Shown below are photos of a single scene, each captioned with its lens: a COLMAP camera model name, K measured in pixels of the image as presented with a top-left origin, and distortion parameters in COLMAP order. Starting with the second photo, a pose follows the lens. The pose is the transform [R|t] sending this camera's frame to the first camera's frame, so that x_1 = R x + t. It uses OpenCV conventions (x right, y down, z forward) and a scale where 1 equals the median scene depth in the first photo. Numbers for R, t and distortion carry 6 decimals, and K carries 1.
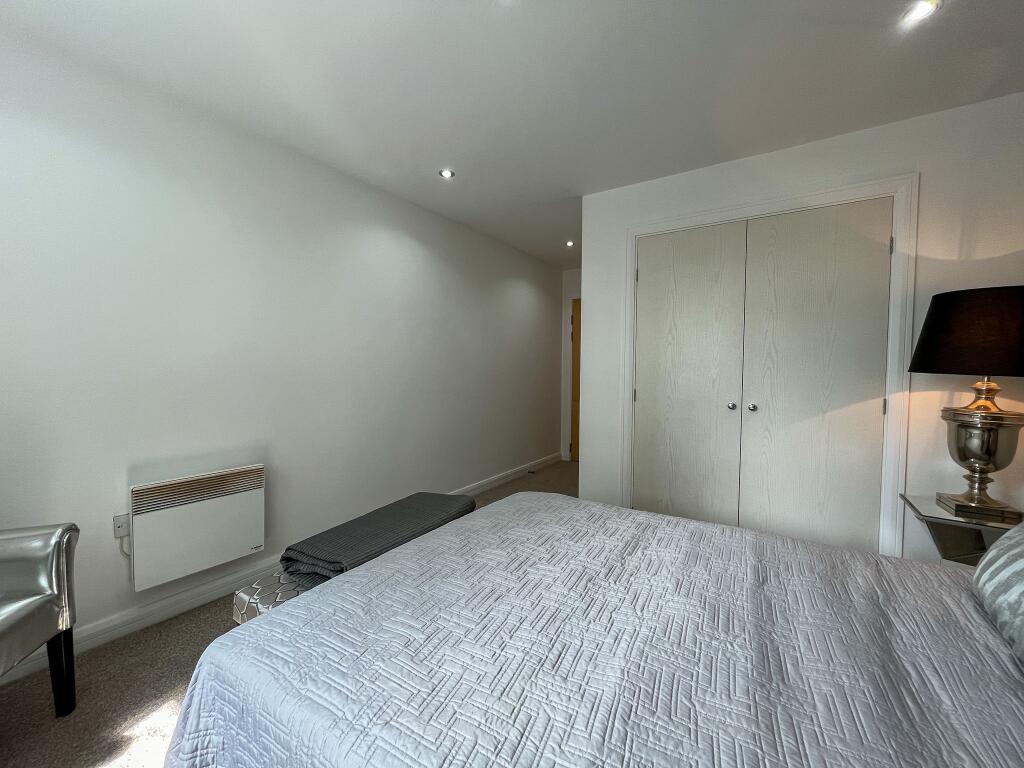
lens RADIAL K [[402.8, 0, 515.9], [0, 402.8, 385.5], [0, 0, 1]] dist [-0.000696, 0.000016]
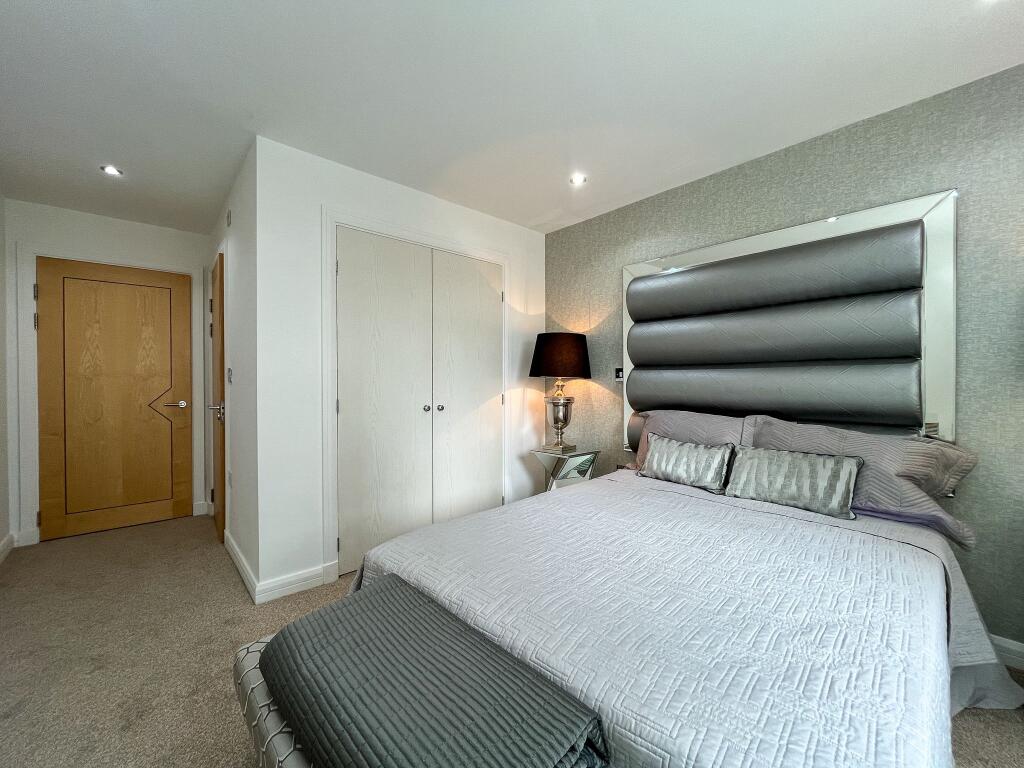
lens RADIAL K [[402.8, 0, 510.4], [0, 402.8, 381.4], [0, 0, 1]] dist [-0.000696, 0.000016]
pose [[0.272388, -0.010016, 0.962135, -0.580192], [0.046119, 0.998932, -0.002657, -0.011514], [-0.961081, 0.045096, 0.272560, 0.552821]]
